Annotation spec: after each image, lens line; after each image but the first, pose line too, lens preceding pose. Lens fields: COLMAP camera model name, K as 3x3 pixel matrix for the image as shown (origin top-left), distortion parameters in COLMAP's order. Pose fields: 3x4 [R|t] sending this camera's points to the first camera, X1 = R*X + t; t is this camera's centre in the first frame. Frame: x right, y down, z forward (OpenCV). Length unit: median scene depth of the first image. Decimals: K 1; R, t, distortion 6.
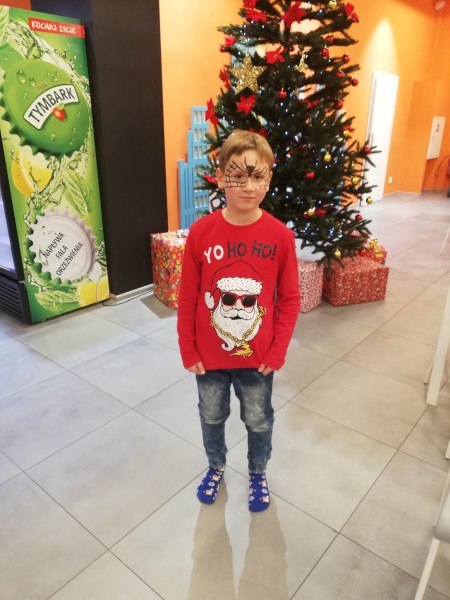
lens RADIAL K [[457.4, 0, 225.3], [0, 457.4, 298.6], [0, 0, 1]] dist [-0.005653, -0.007745]
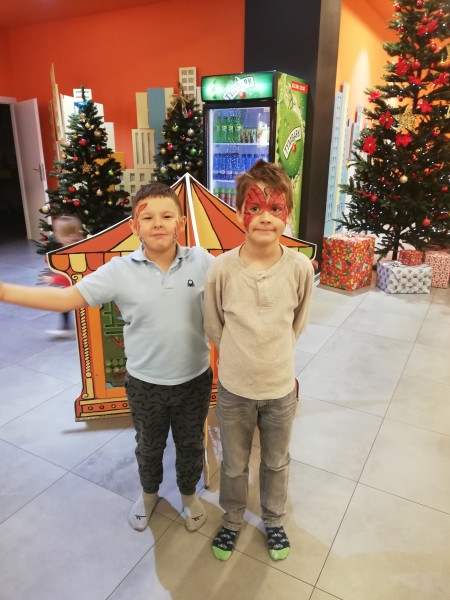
lens RADIAL K [[457.4, 0, 224.4], [0, 457.4, 302.3], [0, 0, 1]] dist [-0.005653, -0.007745]
pose [[0.983257, -0.065588, 0.170011, -0.836657], [0.073939, 0.996324, -0.043259, 0.103174], [-0.166549, 0.055106, 0.984492, -0.295323]]
